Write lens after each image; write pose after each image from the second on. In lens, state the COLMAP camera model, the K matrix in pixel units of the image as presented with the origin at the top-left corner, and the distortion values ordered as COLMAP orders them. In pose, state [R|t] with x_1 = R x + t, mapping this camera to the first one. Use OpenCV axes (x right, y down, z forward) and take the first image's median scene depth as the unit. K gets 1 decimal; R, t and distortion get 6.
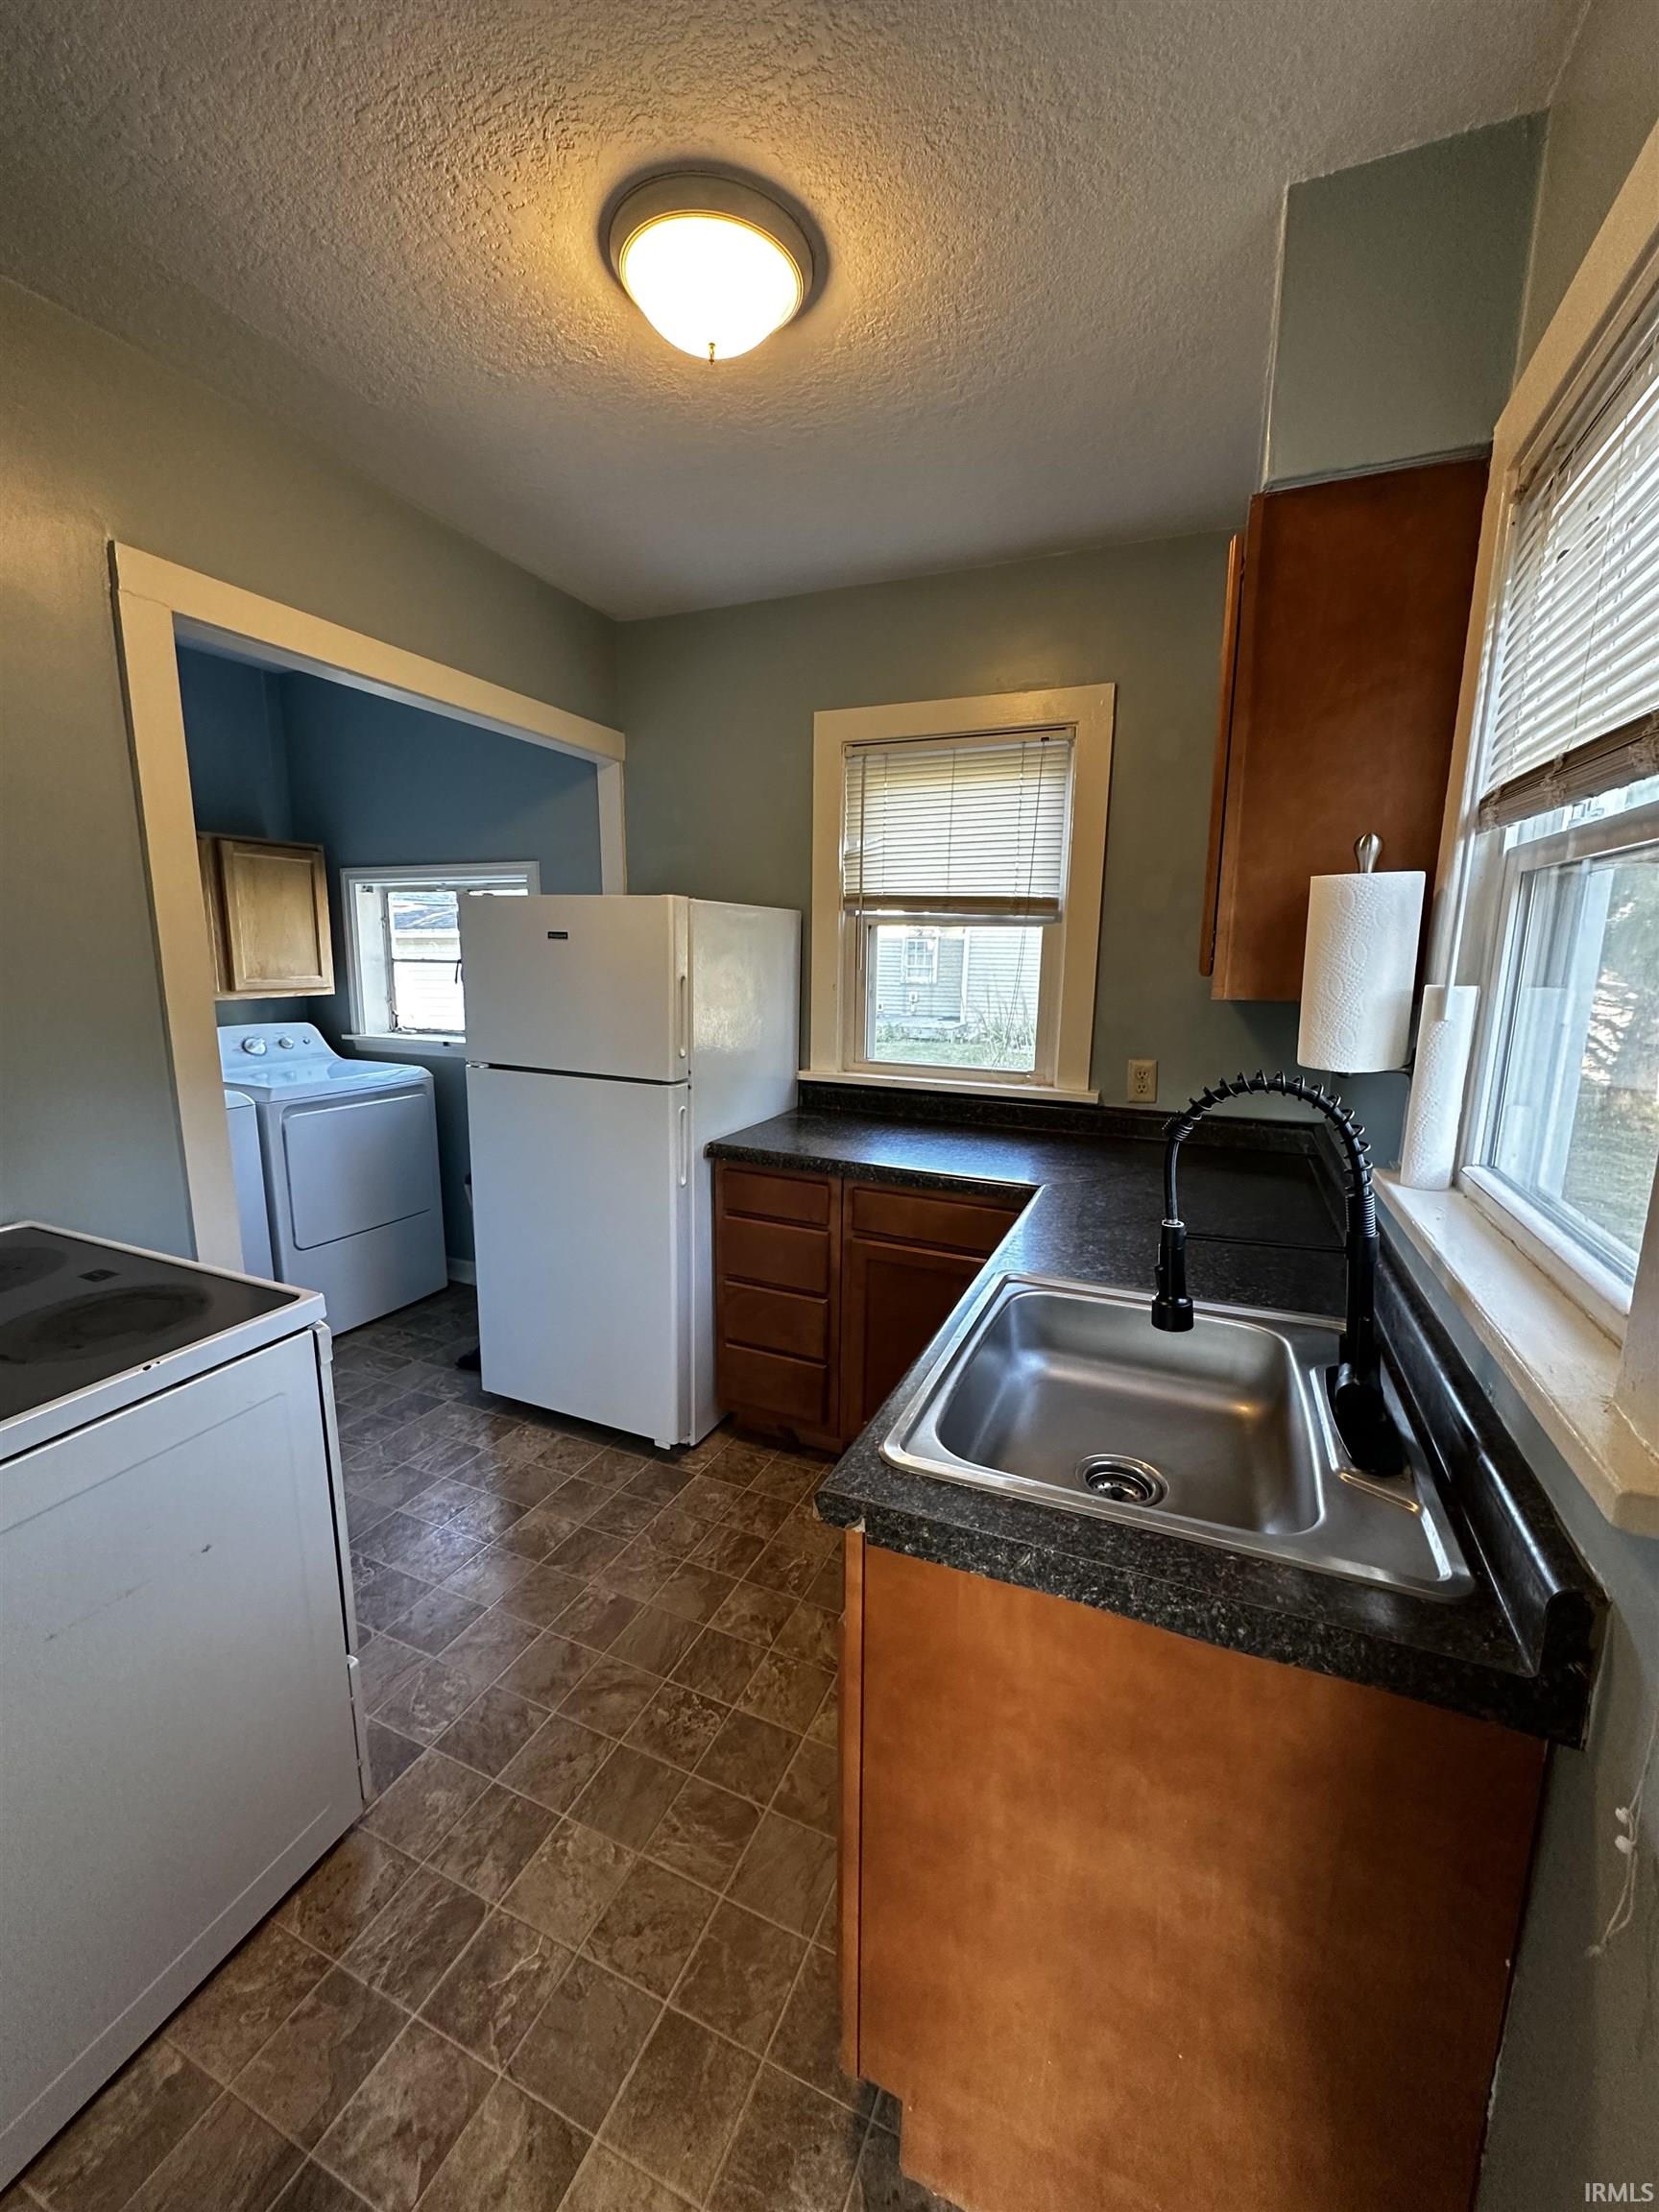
lens RADIAL K [[881.9, 0, 827.5], [0, 881.9, 1107.2], [0, 0, 1]] dist [-0.002893, 0.001035]
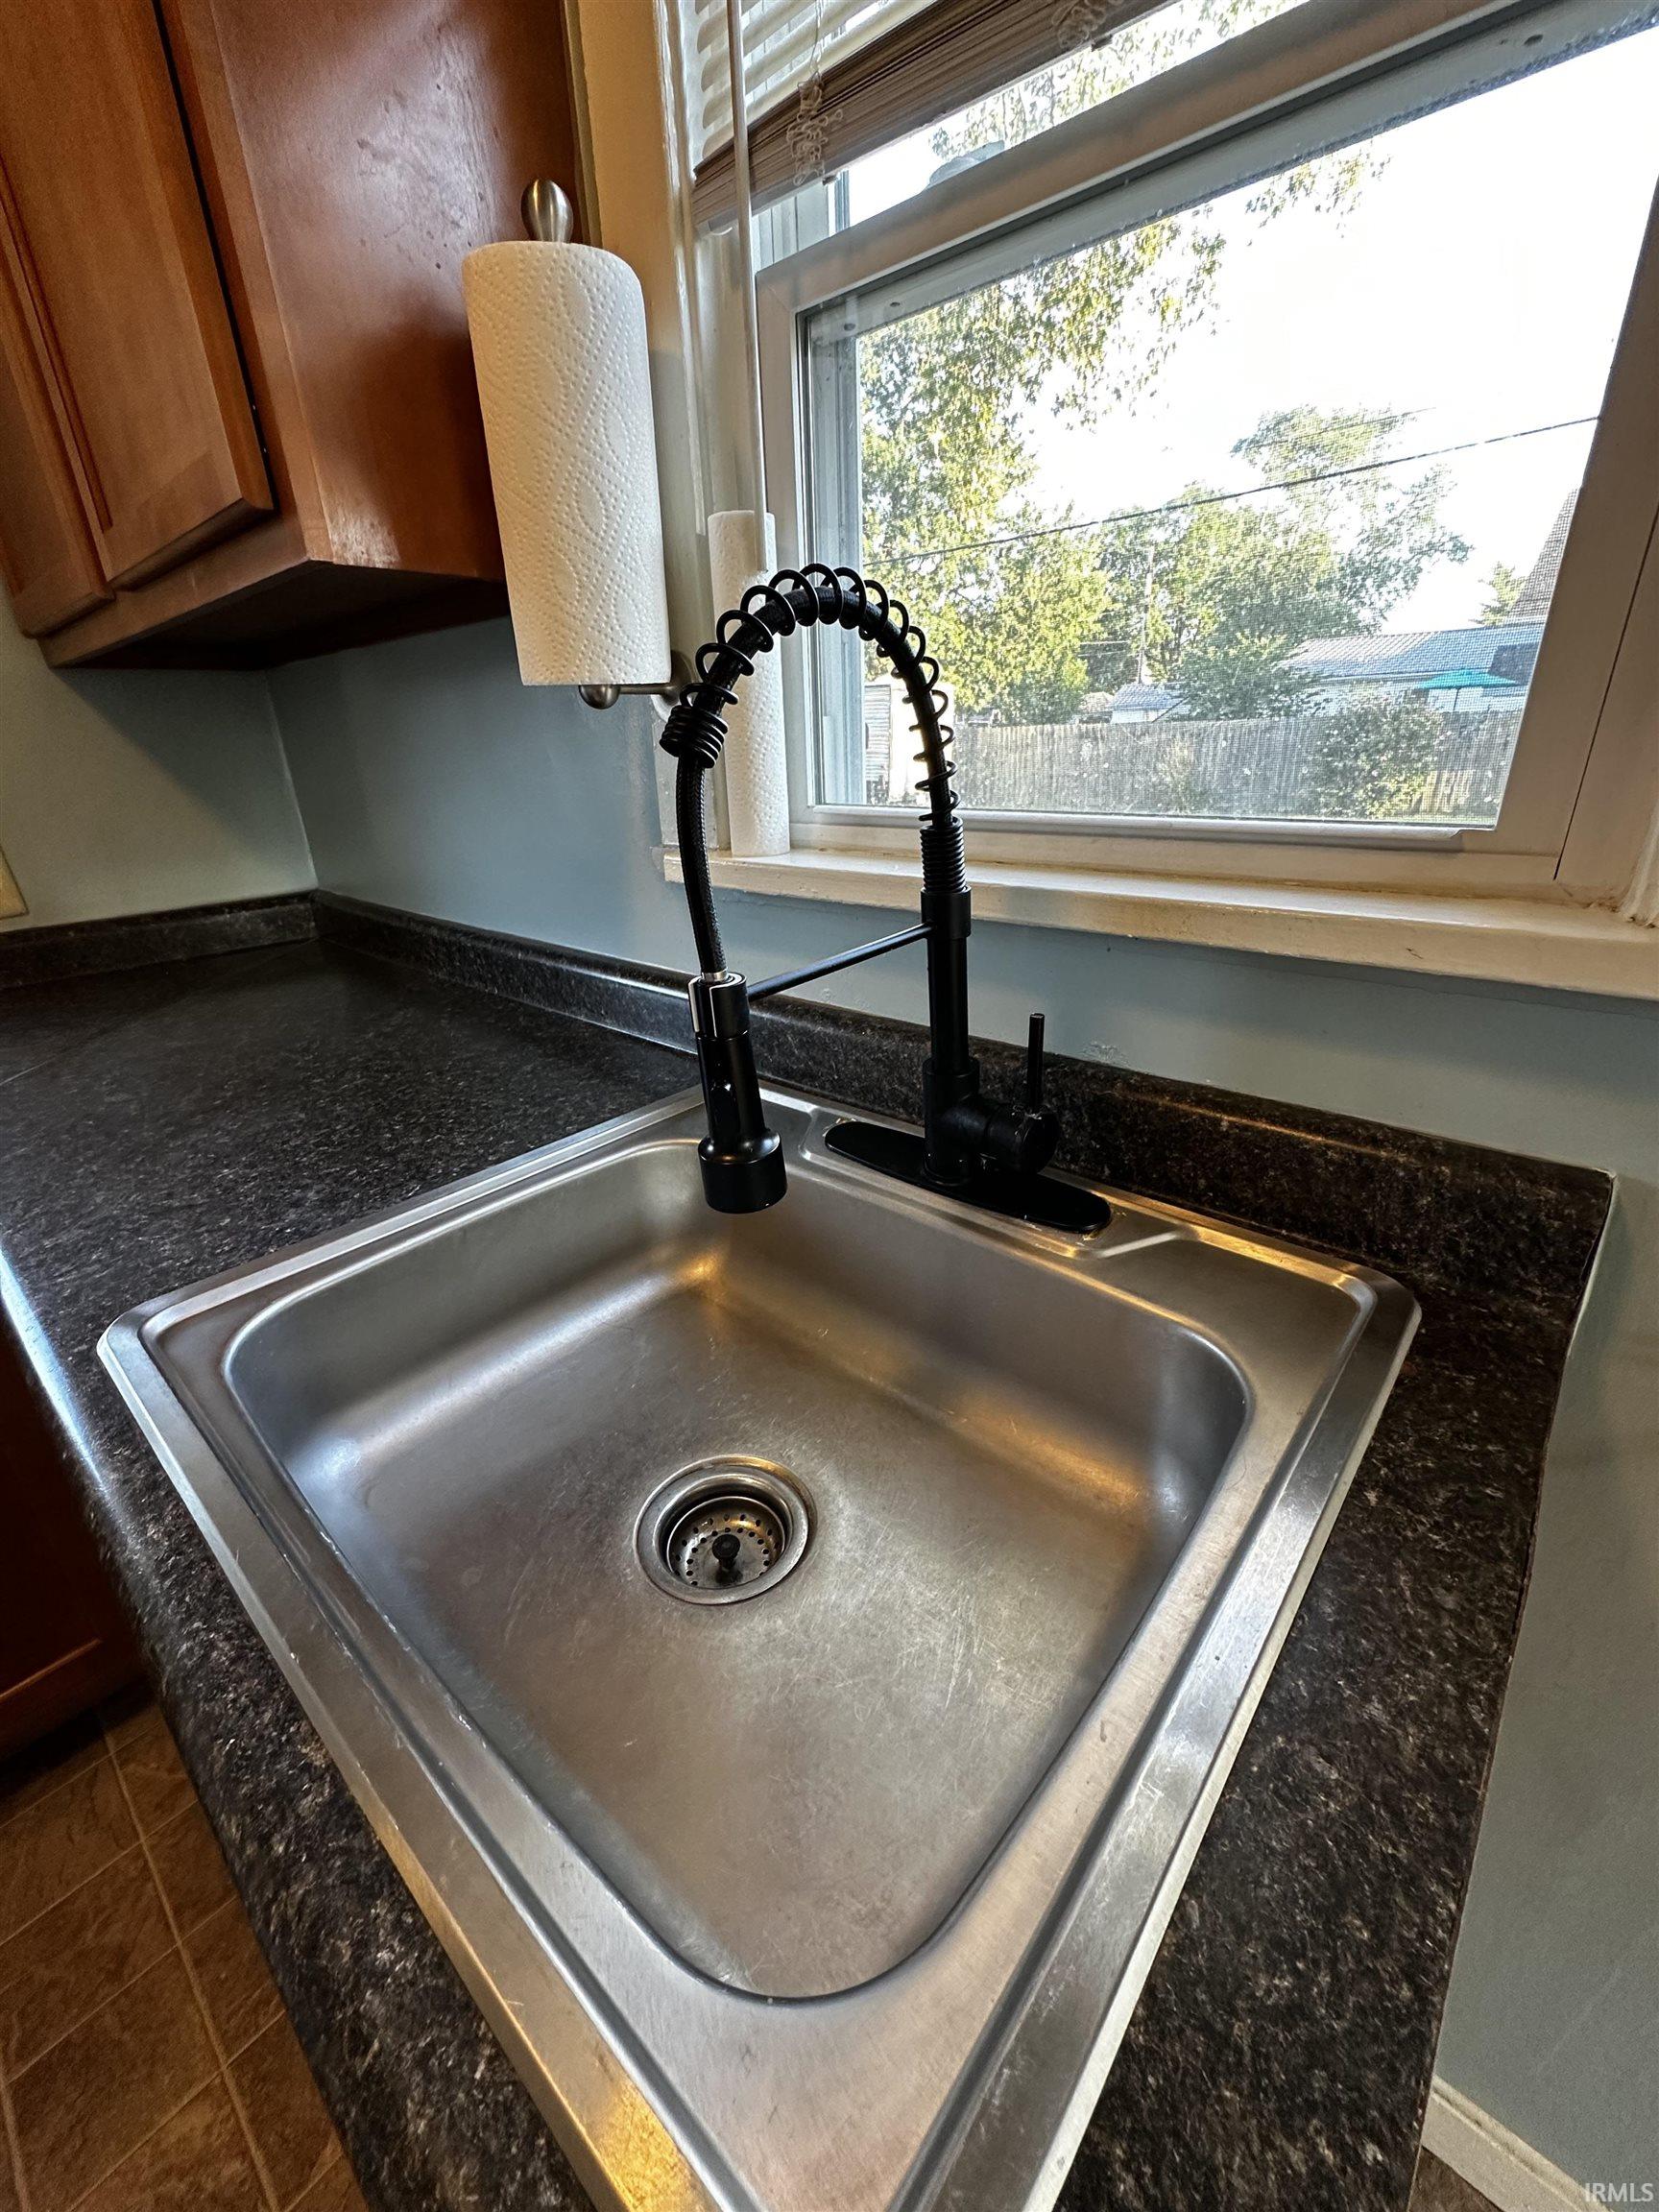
lens RADIAL K [[881.9, 0, 823.2], [0, 881.9, 1103.4], [0, 0, 1]] dist [-0.002893, 0.001035]
pose [[0.312214, -0.387805, 0.867254, 0.005862], [0.210466, 0.918439, 0.334924, 0.025035], [-0.926405, 0.077960, 0.368369, 0.370894]]
